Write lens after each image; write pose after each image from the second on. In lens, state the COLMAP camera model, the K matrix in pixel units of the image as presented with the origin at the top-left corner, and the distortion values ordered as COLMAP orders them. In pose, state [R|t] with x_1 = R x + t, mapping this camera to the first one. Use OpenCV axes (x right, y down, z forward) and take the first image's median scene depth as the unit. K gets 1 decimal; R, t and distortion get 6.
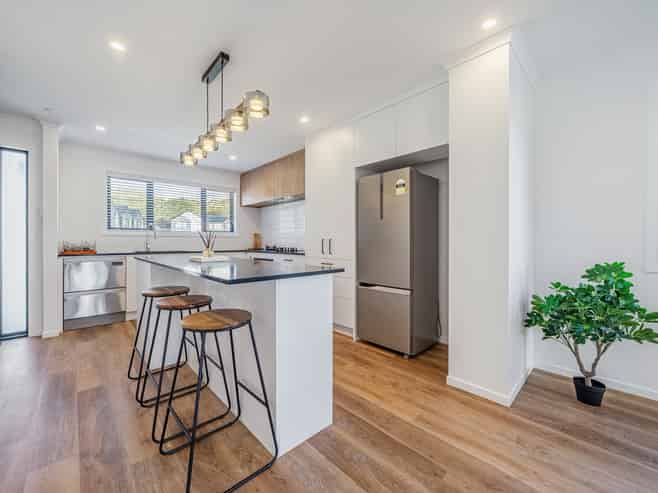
lens RADIAL K [[276.5, 0, 329.3], [0, 276.5, 243.0], [0, 0, 1]] dist [0.000079, 0.000069]
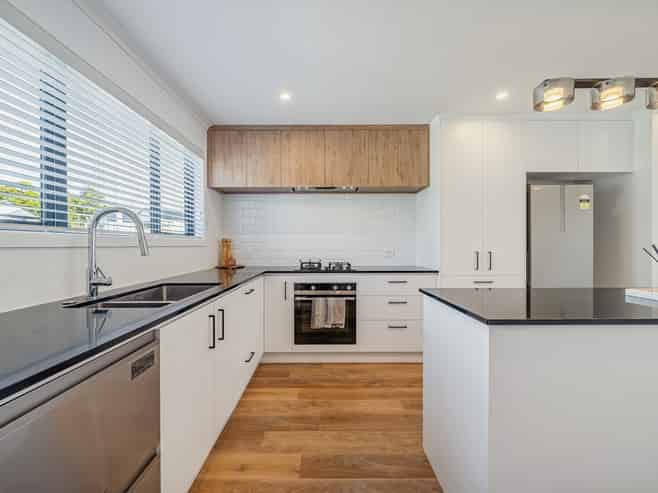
lens RADIAL K [[279.3, 0, 329.0], [0, 279.3, 246.5], [0, 0, 1]] dist [0.000858, 0.000014]
pose [[0.672669, -0.005085, 0.739926, -0.930471], [0.006518, 0.999978, 0.000946, -0.032767], [-0.739915, 0.004187, 0.672687, 0.794322]]
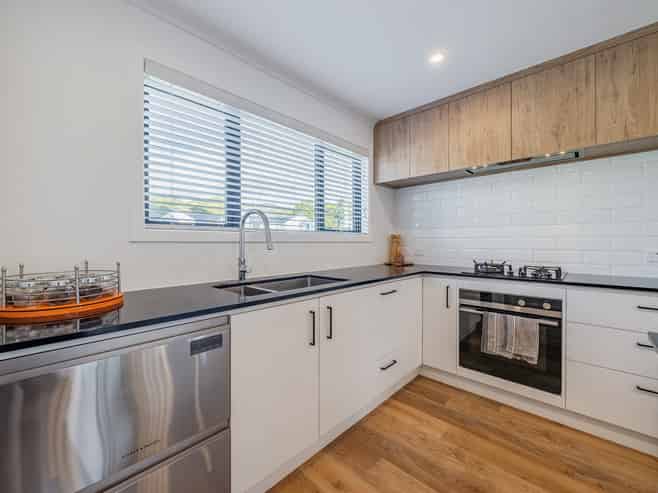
lens RADIAL K [[276.5, 0, 329.3], [0, 276.5, 243.0], [0, 0, 1]] dist [0.000079, 0.000069]
pose [[0.997914, -0.000389, 0.064564, -0.735448], [0.000579, 0.999996, -0.002926, -0.030638], [-0.064562, 0.002957, 0.997909, 0.796891]]
